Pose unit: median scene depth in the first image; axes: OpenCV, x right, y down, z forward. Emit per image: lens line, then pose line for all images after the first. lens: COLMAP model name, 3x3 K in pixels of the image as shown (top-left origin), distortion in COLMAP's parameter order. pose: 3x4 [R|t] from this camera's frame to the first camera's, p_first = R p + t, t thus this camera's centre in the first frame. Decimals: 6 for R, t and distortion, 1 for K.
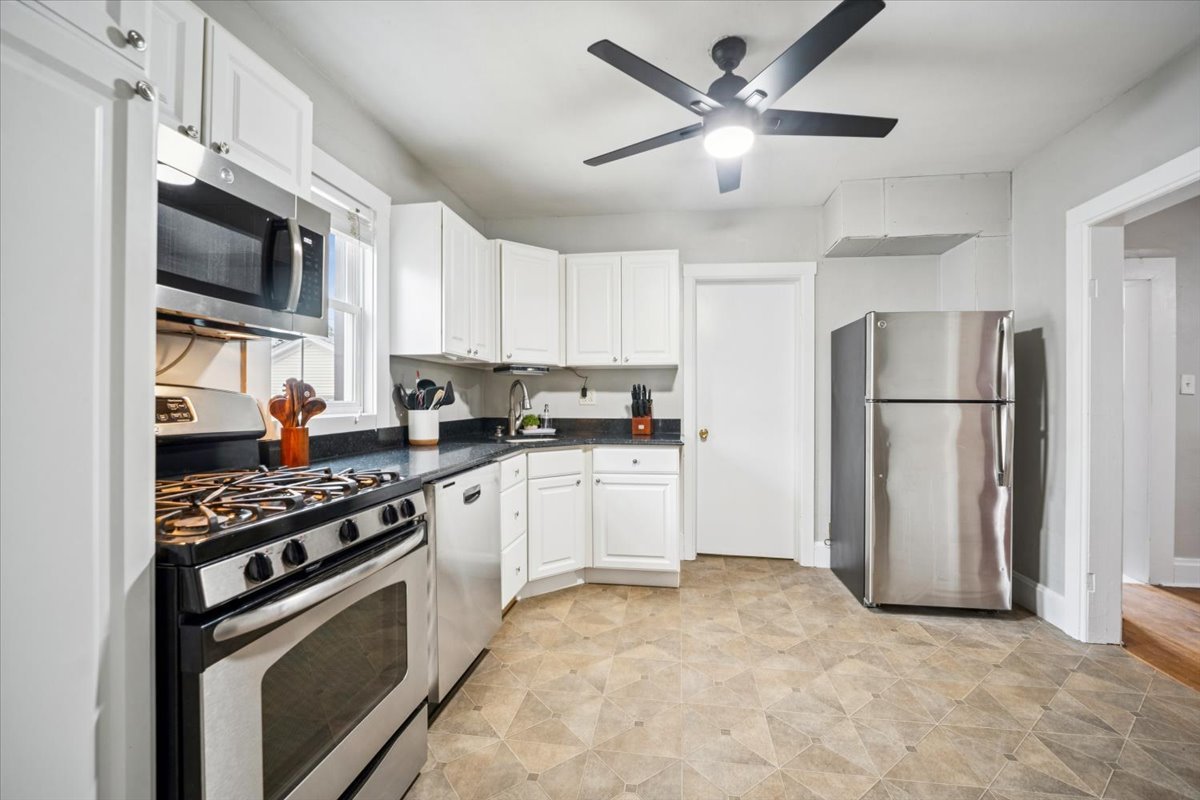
lens RADIAL K [[500.7, 0, 603.5], [0, 500.7, 401.2], [0, 0, 1]] dist [-0.001378, 0.000729]
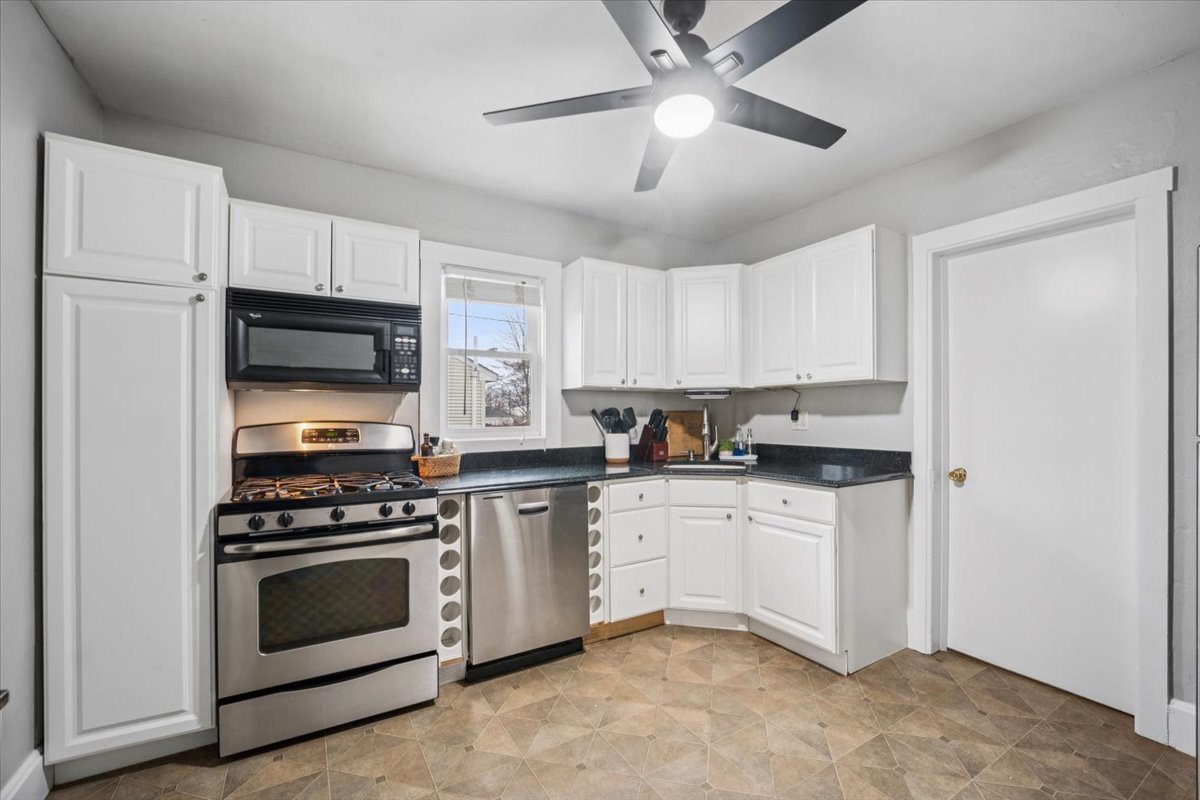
lens RADIAL K [[518.2, 0, 651.2], [0, 518.2, 410.3], [0, 0, 1]] dist [-0.008275, -0.000038]
pose [[0.648581, -0.010691, -0.761071, 0.745865], [0.004831, 0.999939, -0.009929, -0.029211], [0.761130, 0.002763, 0.648593, 0.364046]]
